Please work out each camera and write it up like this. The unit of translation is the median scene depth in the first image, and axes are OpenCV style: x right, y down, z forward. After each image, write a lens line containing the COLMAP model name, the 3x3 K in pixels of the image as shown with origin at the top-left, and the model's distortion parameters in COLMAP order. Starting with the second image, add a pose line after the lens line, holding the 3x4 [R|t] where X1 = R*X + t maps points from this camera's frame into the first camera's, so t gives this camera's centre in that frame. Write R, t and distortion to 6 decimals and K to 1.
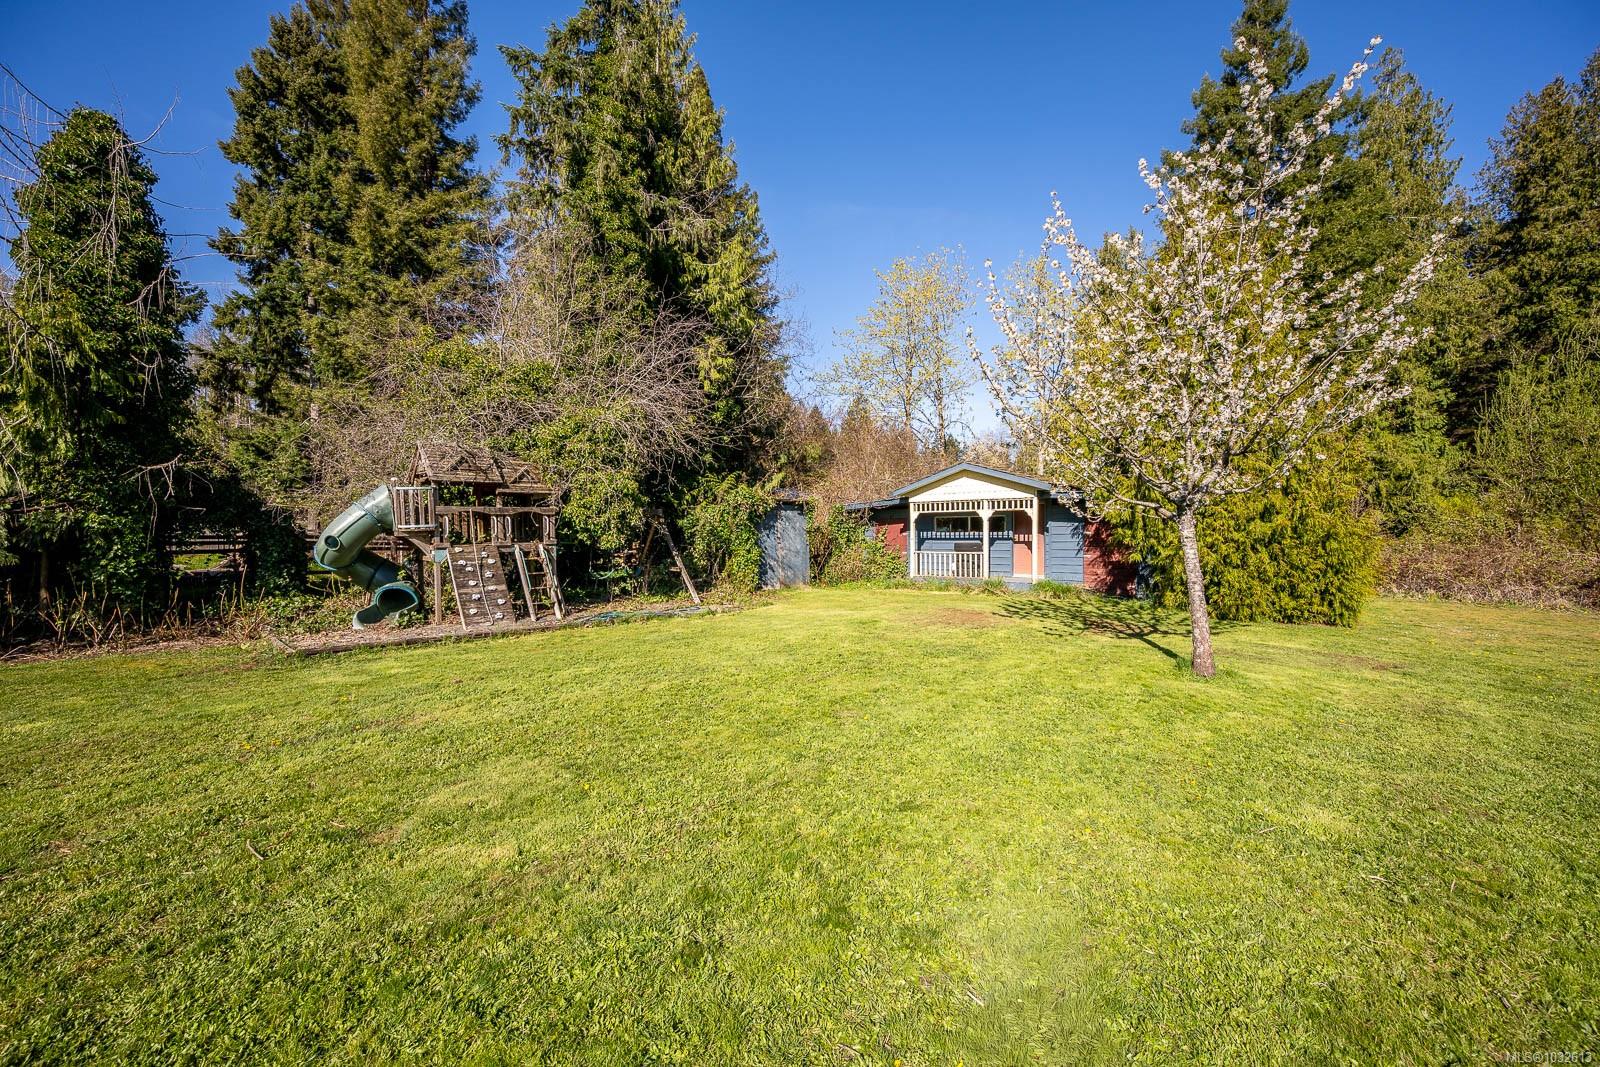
lens RADIAL K [[619.1, 0, 800.0], [0, 619.1, 533.5], [0, 0, 1]] dist [0.000738, 0.000011]
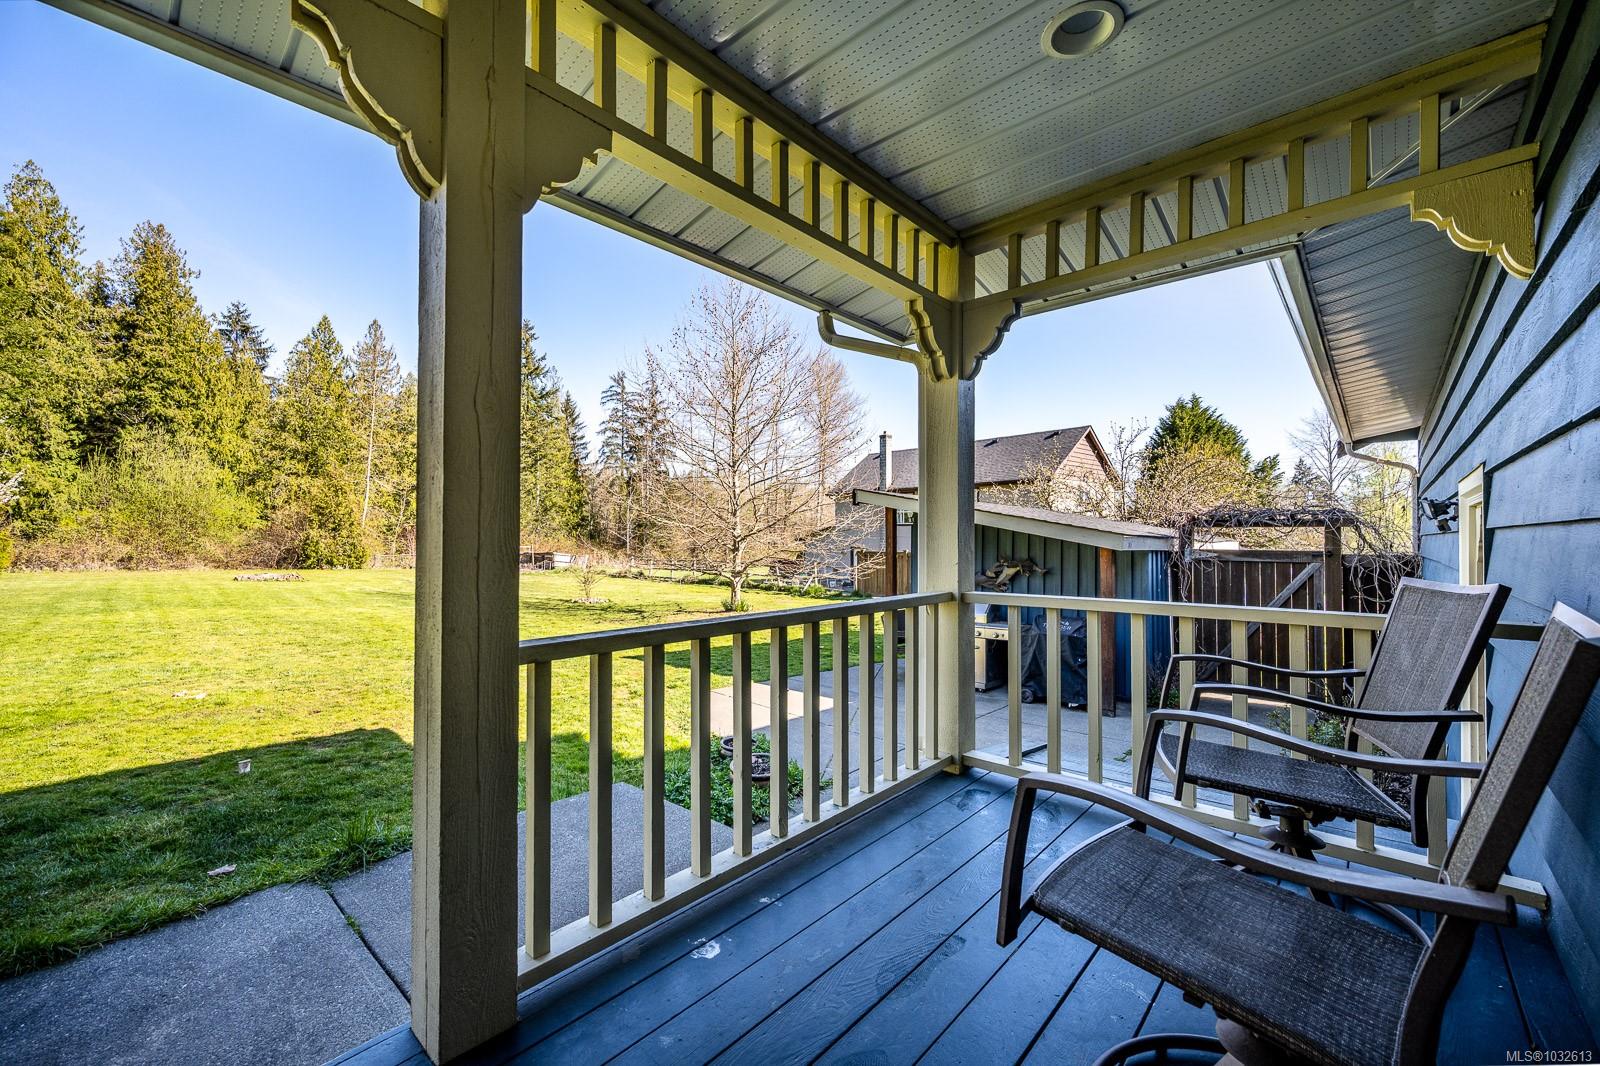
lens RADIAL K [[647.1, 0, 802.7], [0, 647.1, 529.0], [0, 0, 1]] dist [-0.001578, -0.000280]
pose [[-0.058132, 0.016887, 0.998166, -0.222864], [0.004598, 0.999851, -0.016647, 0.004247], [-0.998298, 0.003622, -0.058201, -0.245405]]
